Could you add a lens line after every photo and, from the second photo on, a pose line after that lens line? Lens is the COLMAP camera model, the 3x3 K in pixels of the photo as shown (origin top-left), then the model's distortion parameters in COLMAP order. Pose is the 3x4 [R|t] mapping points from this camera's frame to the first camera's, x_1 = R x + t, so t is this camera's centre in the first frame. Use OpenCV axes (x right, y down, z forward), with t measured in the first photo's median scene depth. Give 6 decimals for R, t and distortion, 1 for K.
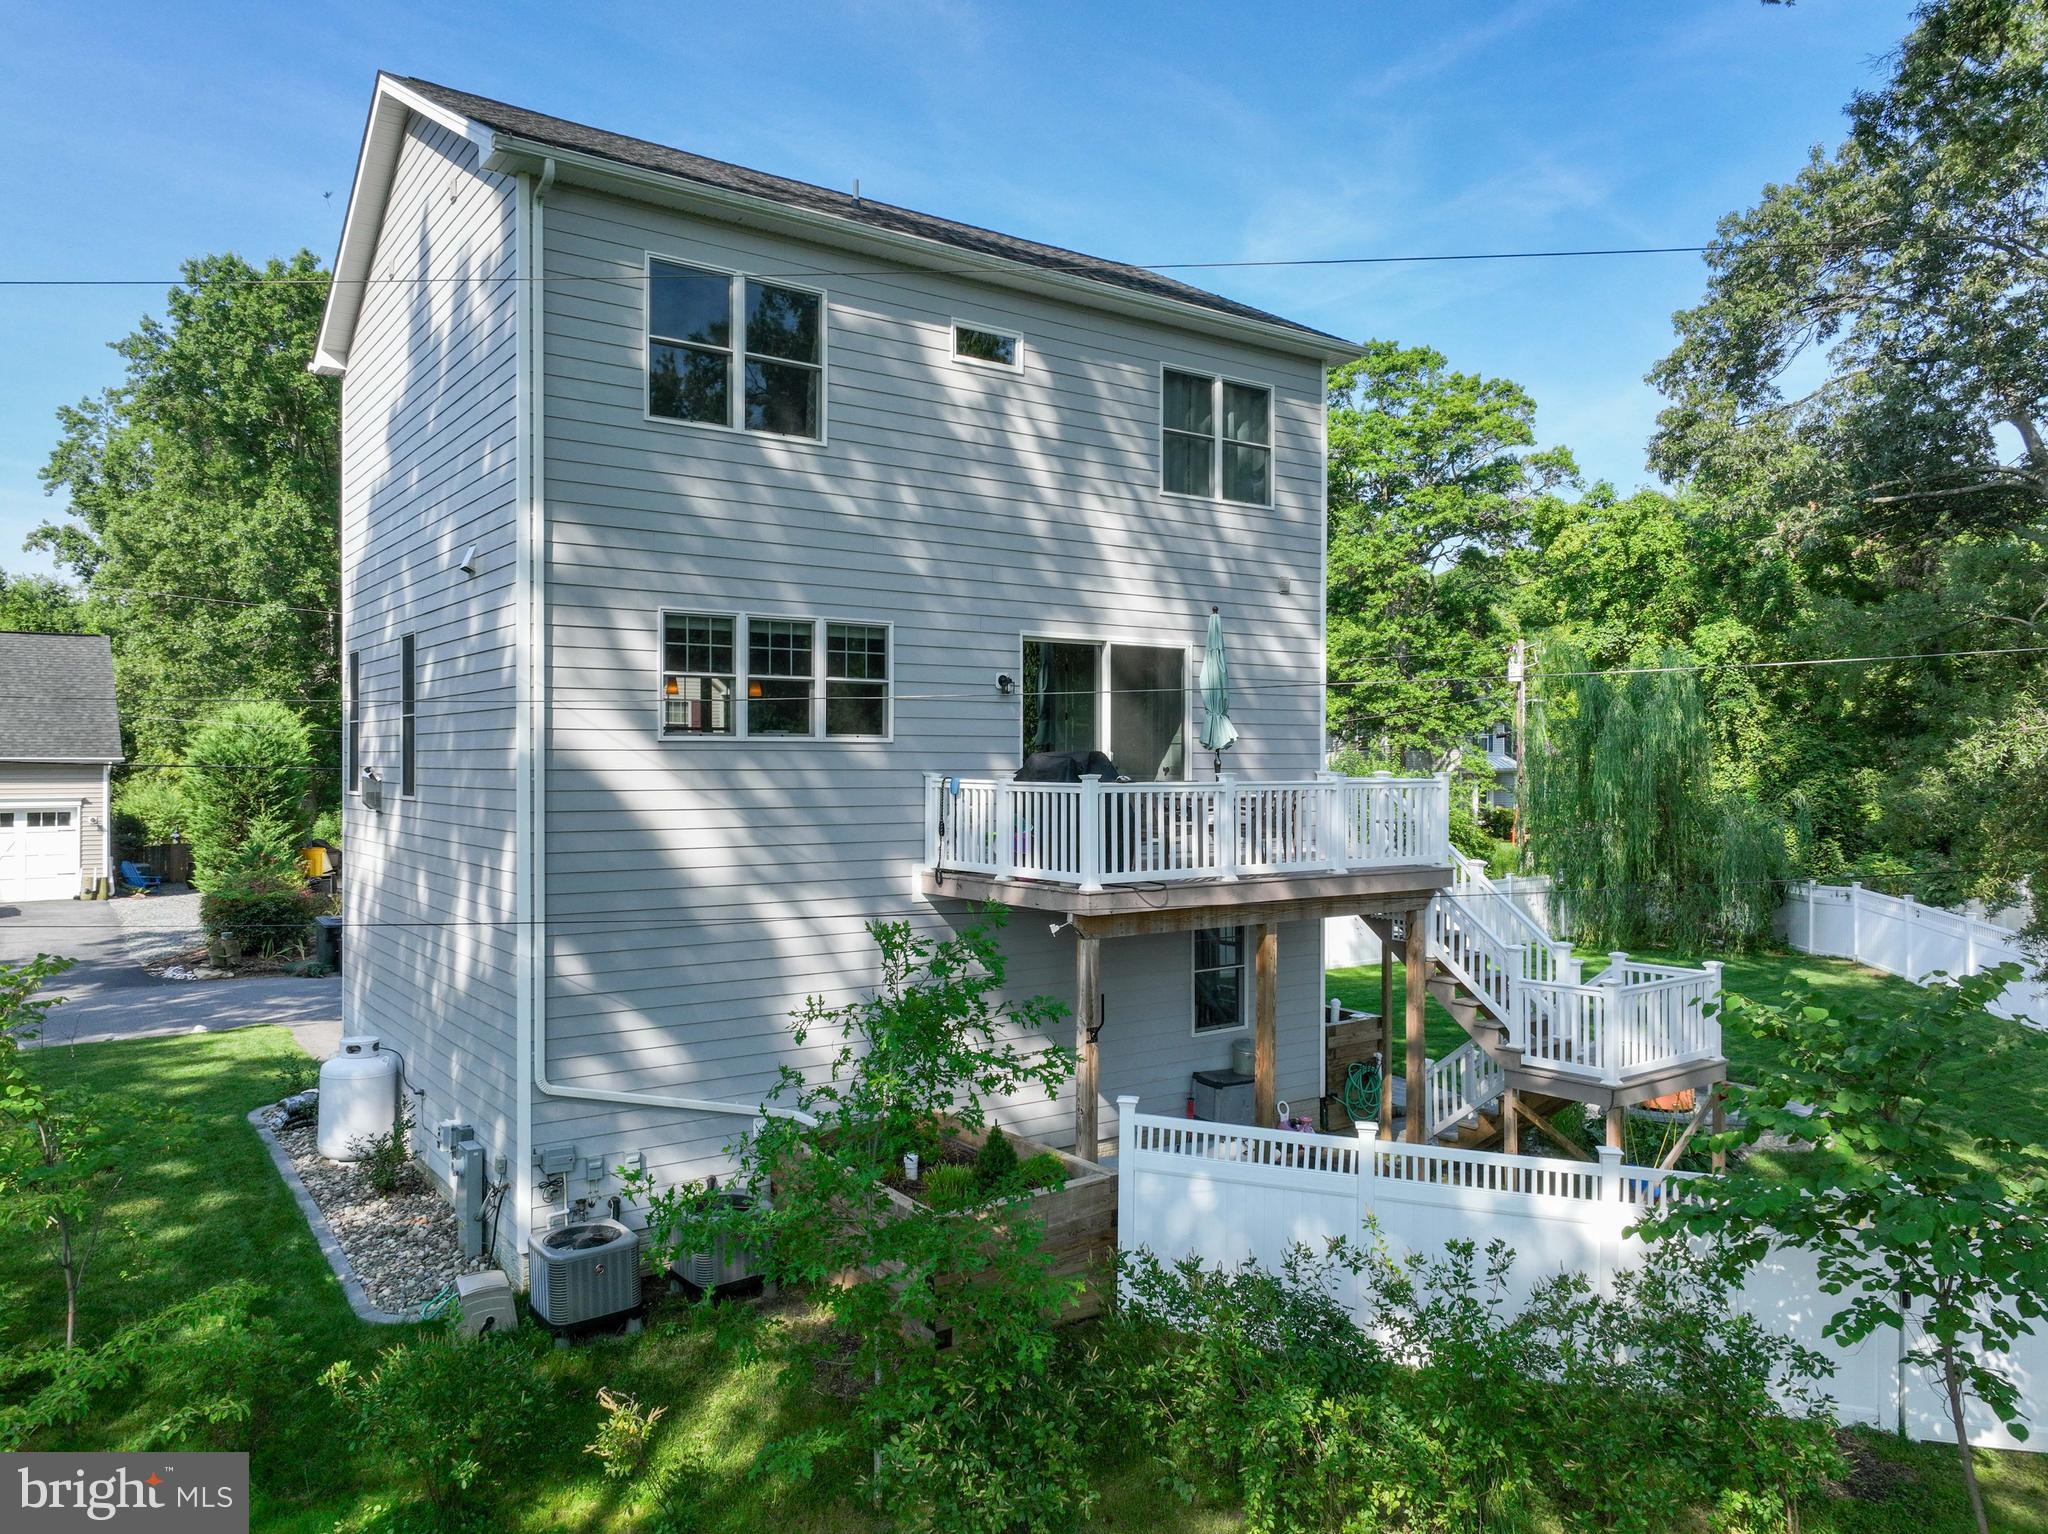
lens RADIAL K [[1432.8, 0, 1015.3], [0, 1432.8, 759.9], [0, 0, 1]] dist [0.002070, 0.008218]
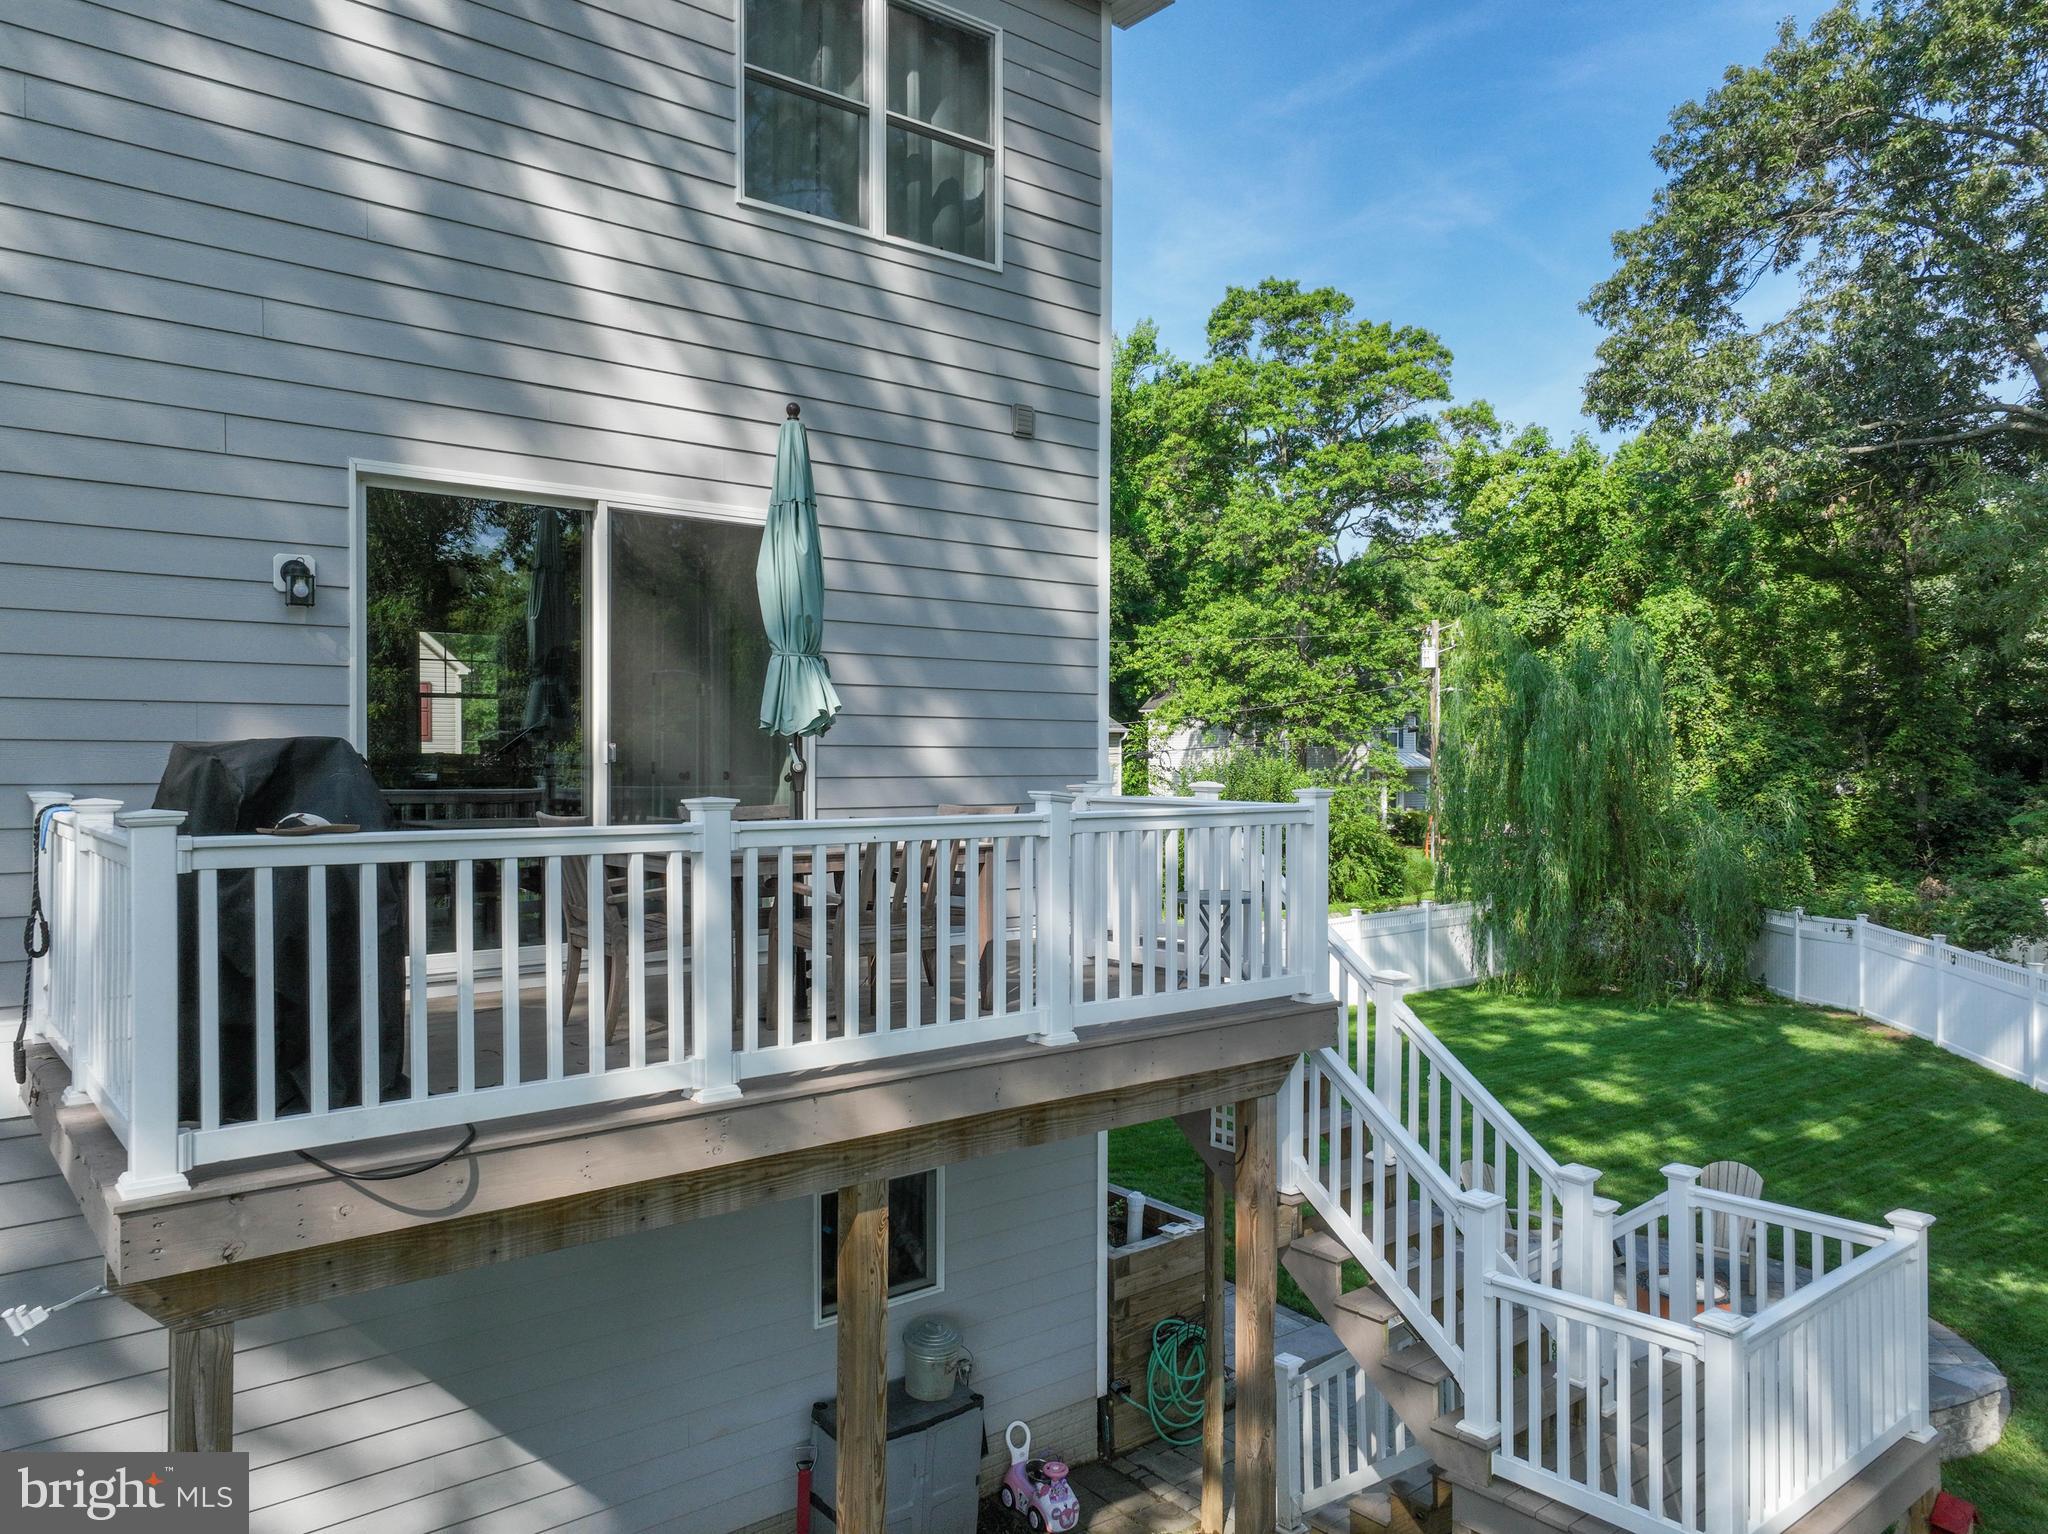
lens RADIAL K [[1432.8, 0, 1024.2], [0, 1432.8, 758.2], [0, 0, 1]] dist [0.002070, 0.008218]
pose [[0.997902, 0.001401, 0.064729, 0.082351], [-0.001517, 0.999997, 0.001745, -0.000746], [-0.064726, -0.001840, 0.997901, 0.257958]]
